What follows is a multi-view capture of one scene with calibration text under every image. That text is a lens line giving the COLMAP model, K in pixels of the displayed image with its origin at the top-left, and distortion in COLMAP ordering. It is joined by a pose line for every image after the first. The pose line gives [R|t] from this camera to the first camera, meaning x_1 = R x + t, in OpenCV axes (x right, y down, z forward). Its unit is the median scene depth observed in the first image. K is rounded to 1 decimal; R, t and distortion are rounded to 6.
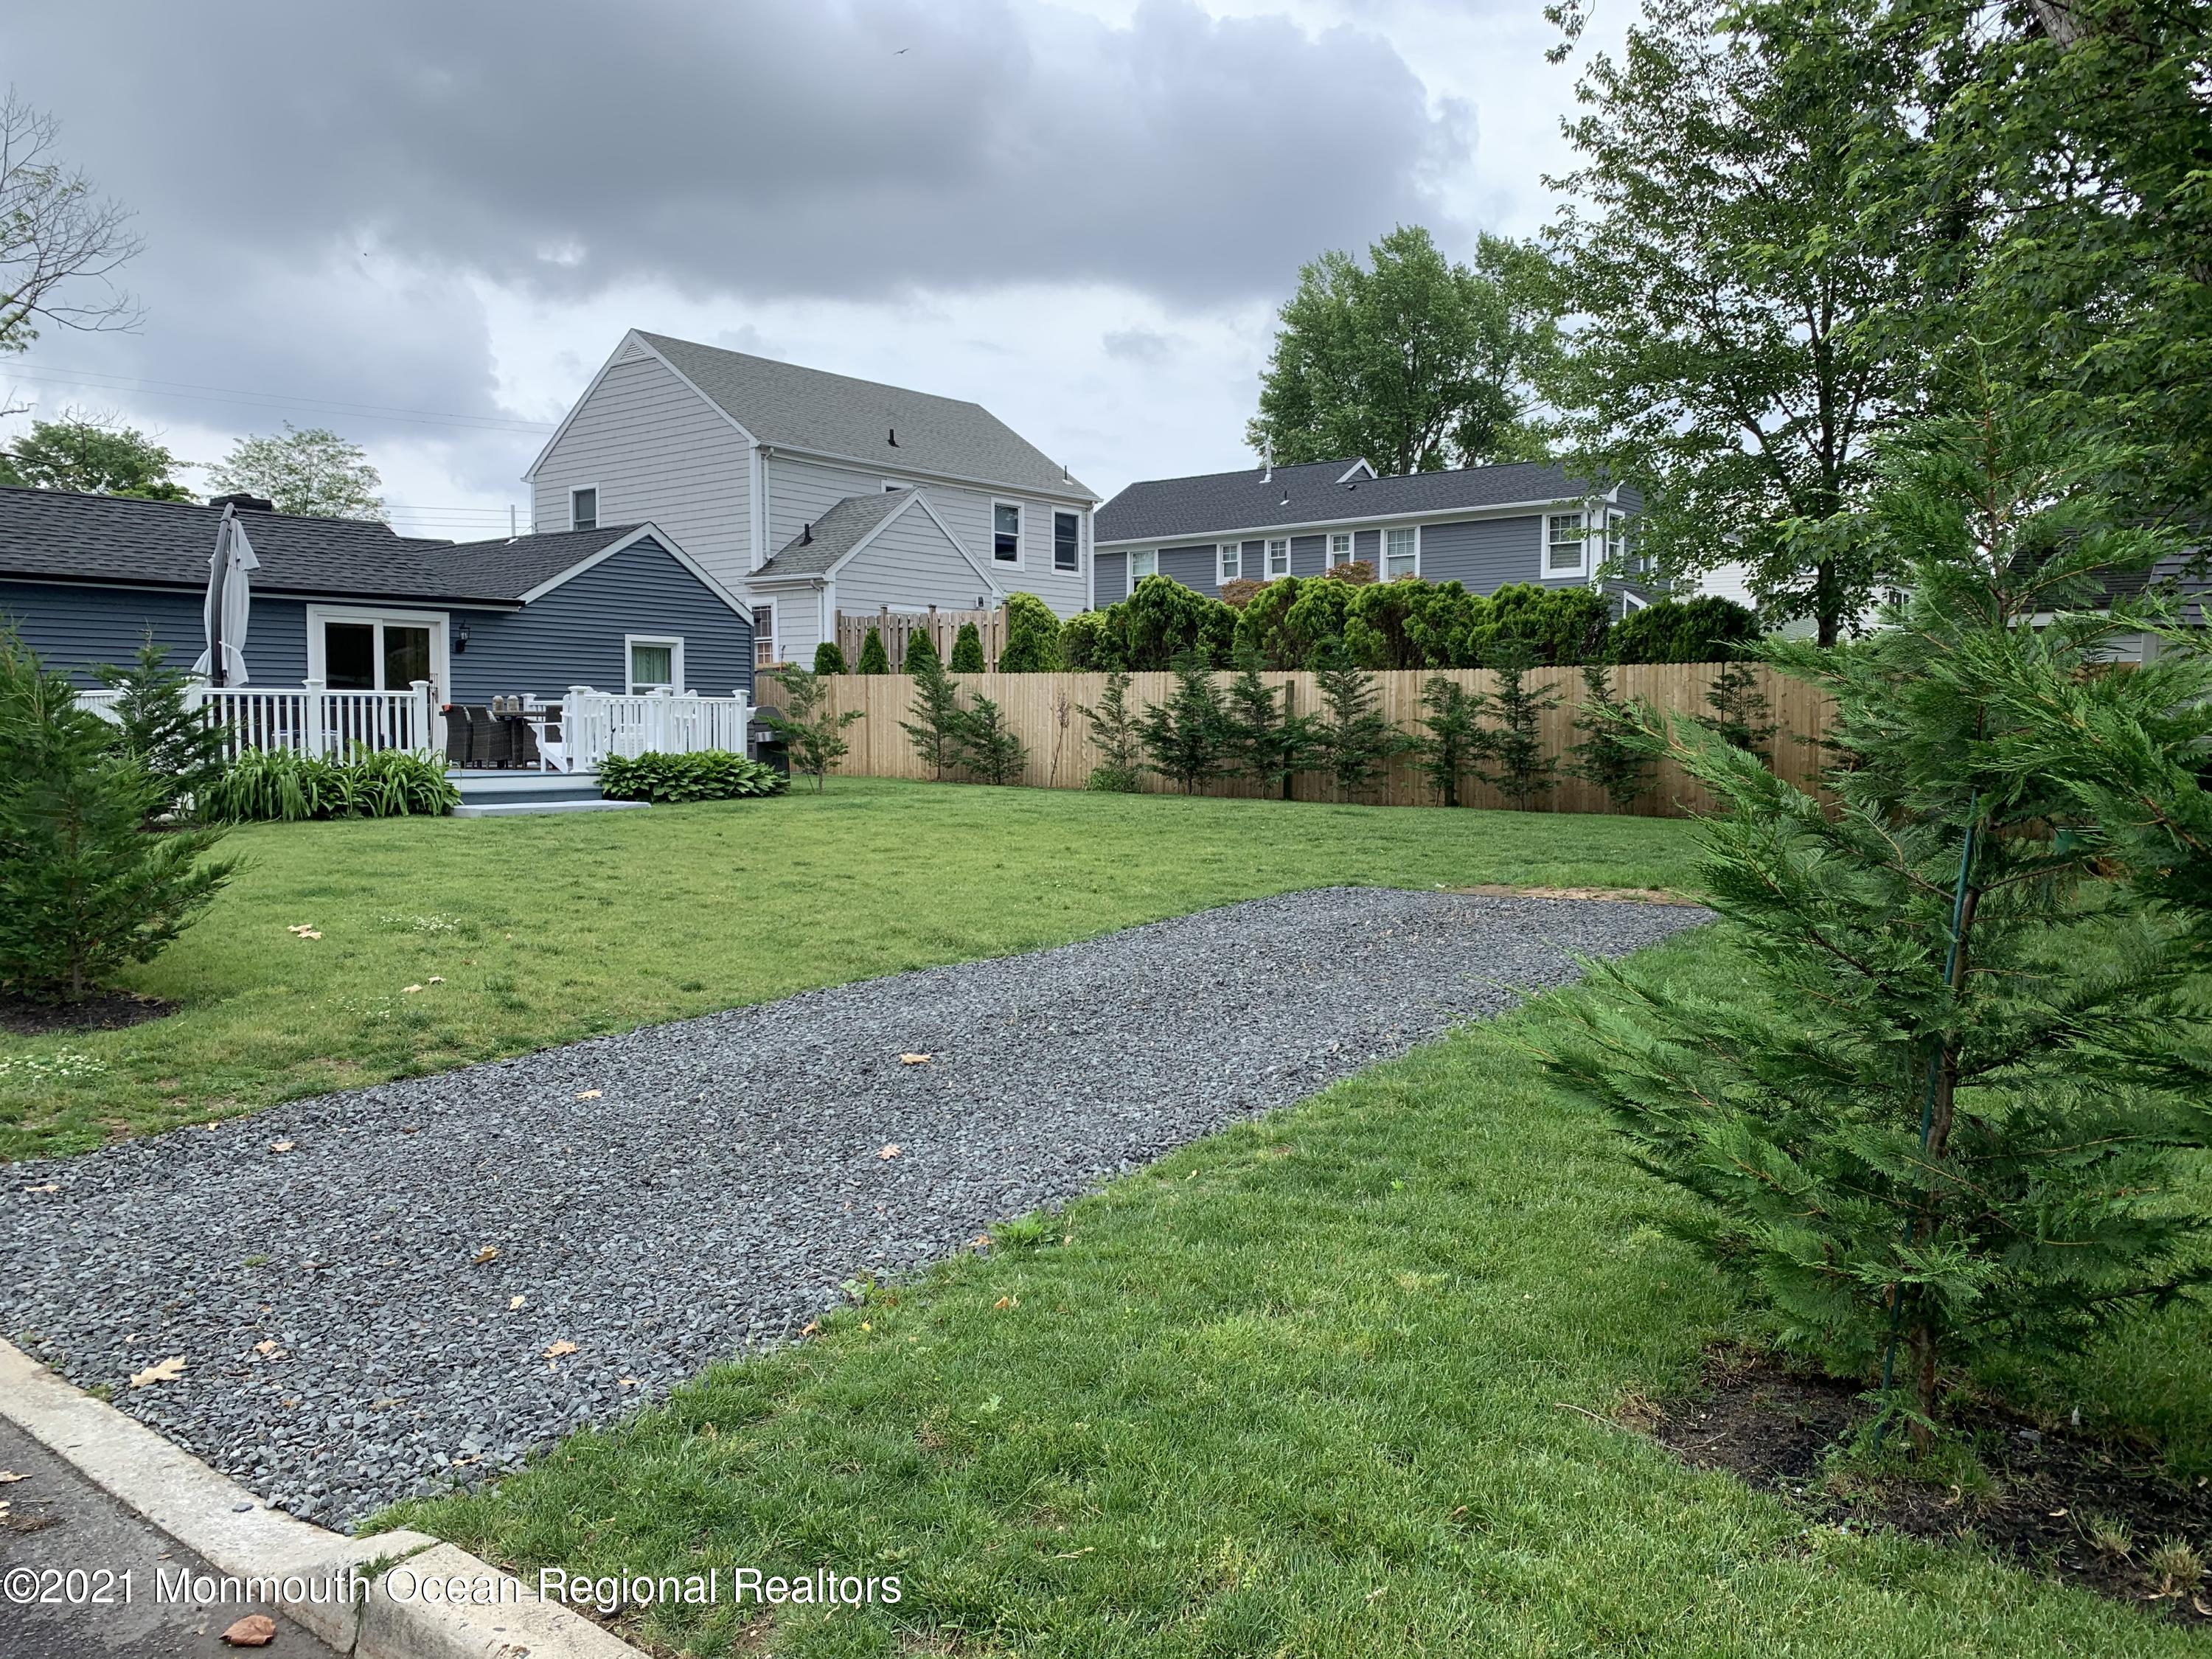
lens RADIAL K [[1676.7, 0, 1106.0], [0, 1676.7, 829.5], [0, 0, 1]] dist [0.061624, -0.061265]
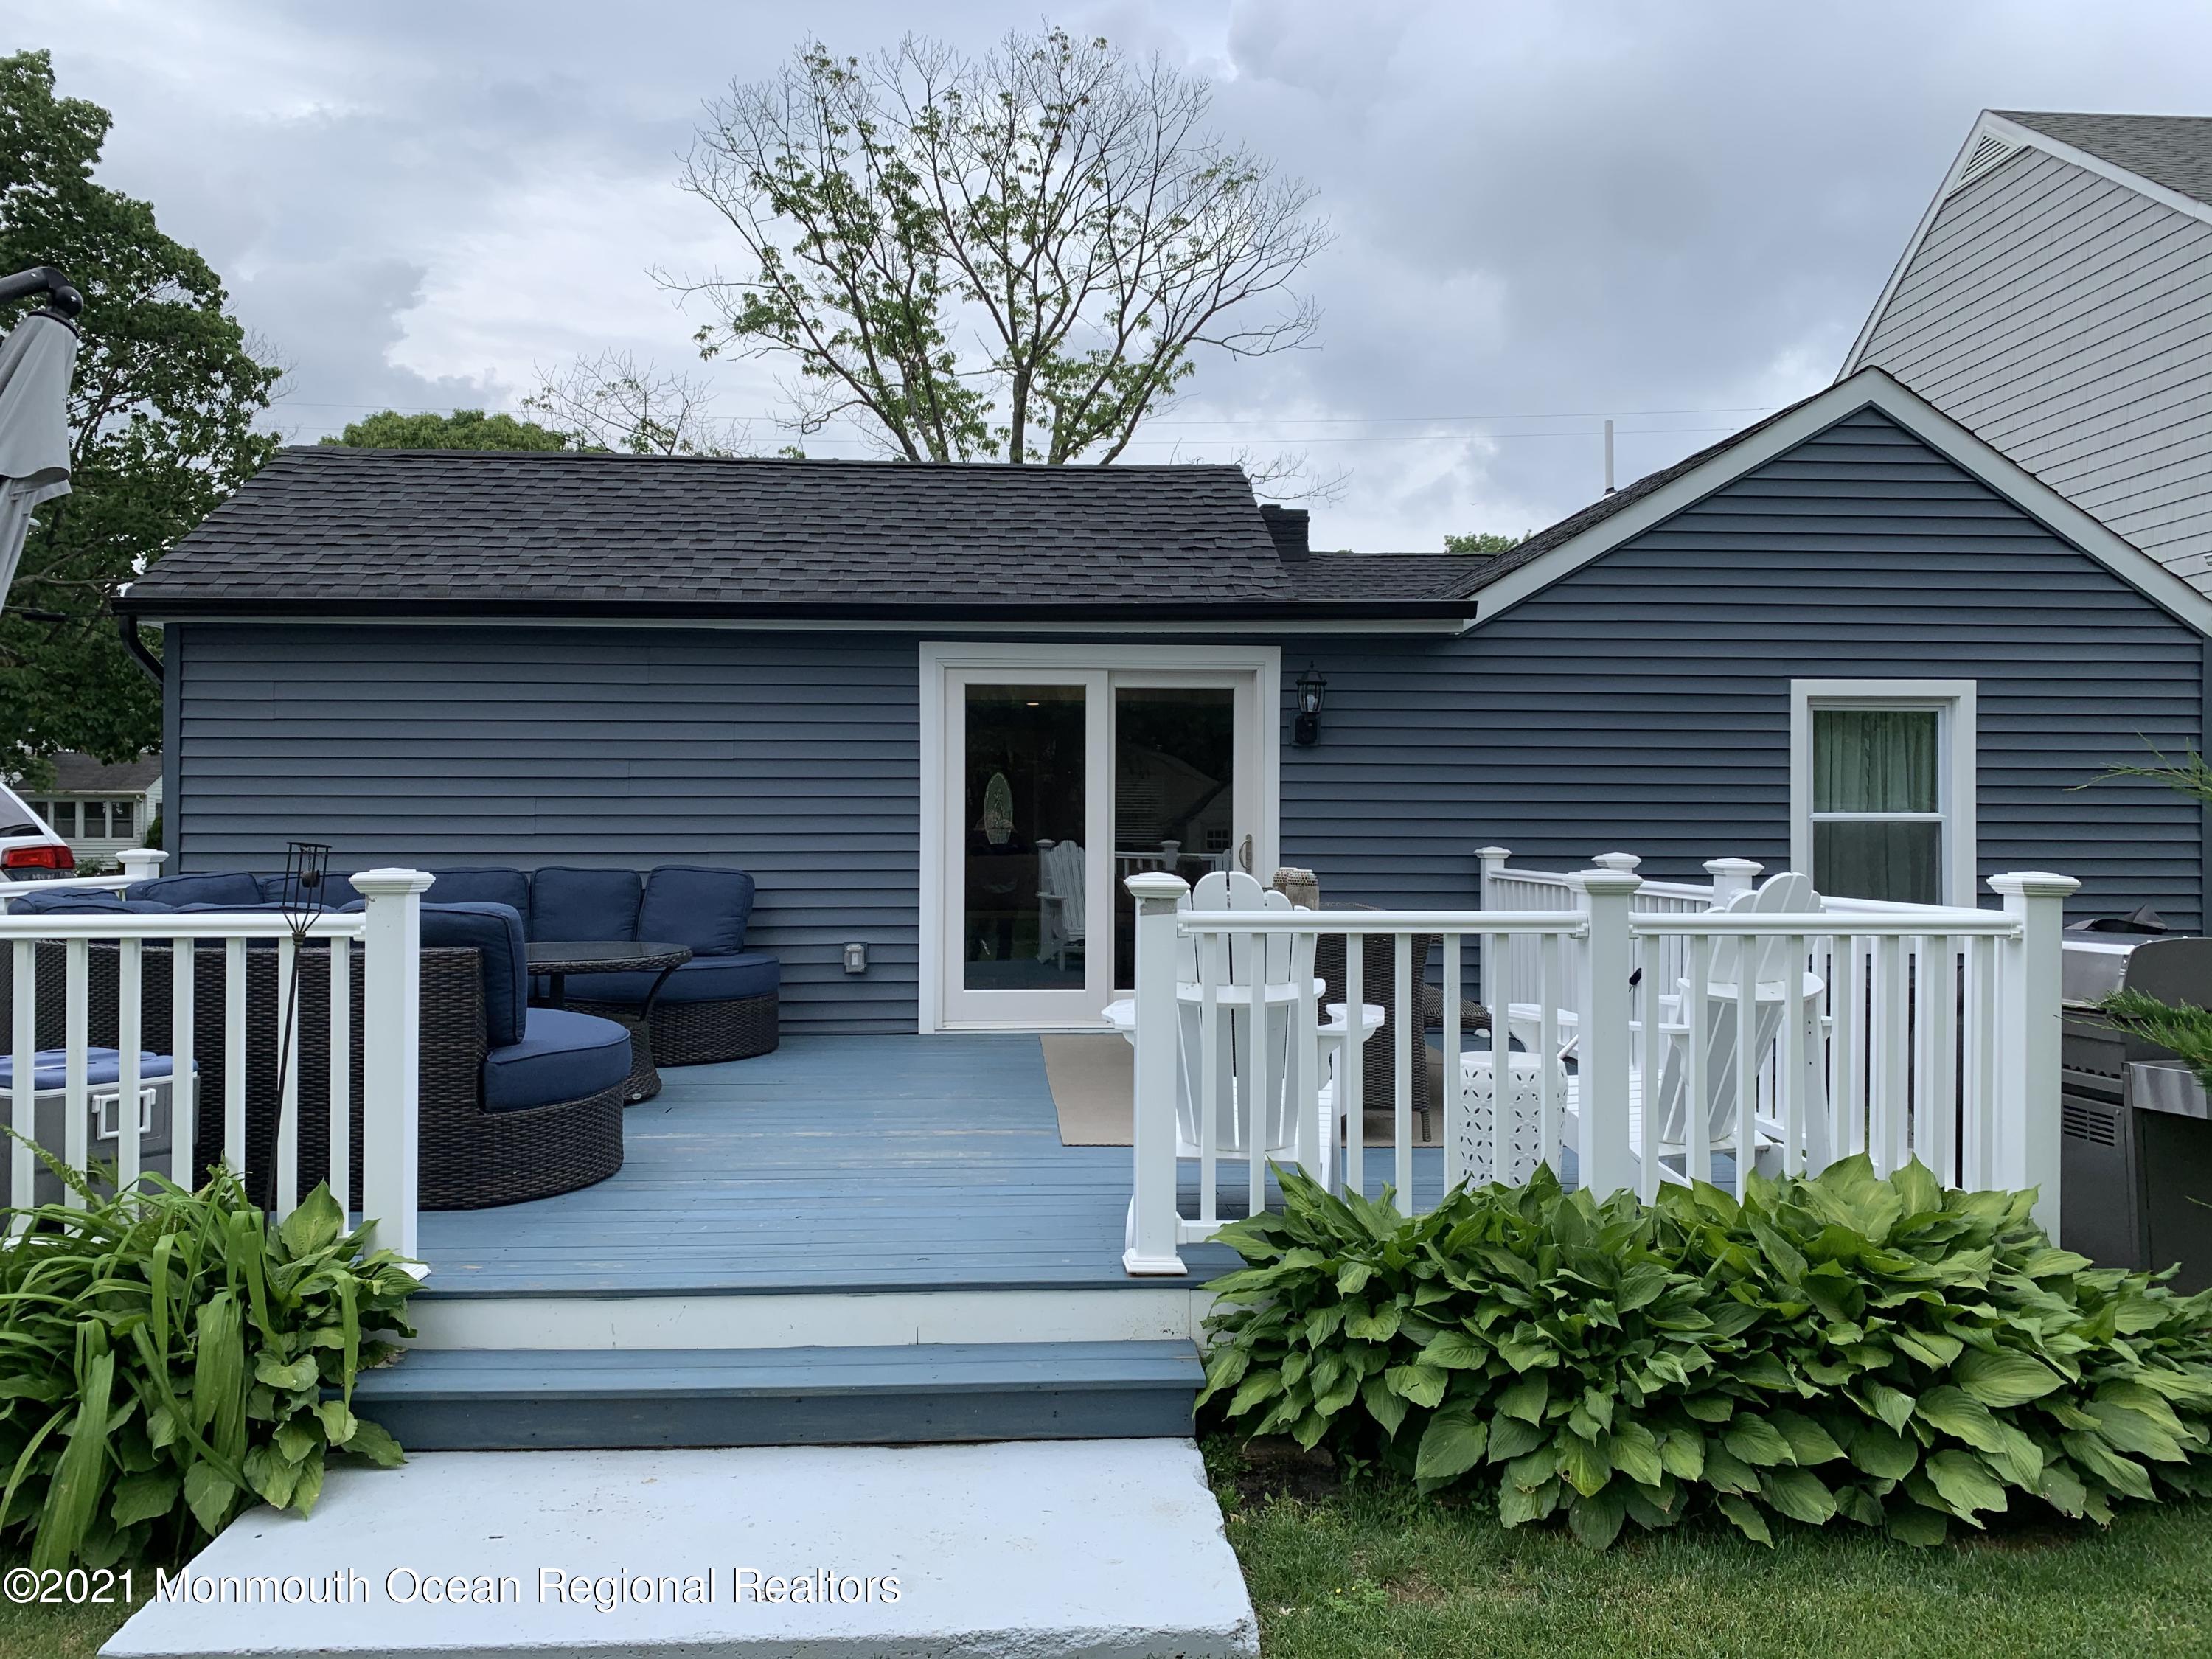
lens RADIAL K [[1676.7, 0, 1106.0], [0, 1676.7, 829.5], [0, 0, 1]] dist [0.061624, -0.061265]
pose [[0.686127, 0.005970, -0.727458, -0.138300], [-0.044319, 0.998452, -0.033607, -0.074903], [0.726131, 0.055299, 0.685329, 0.748561]]
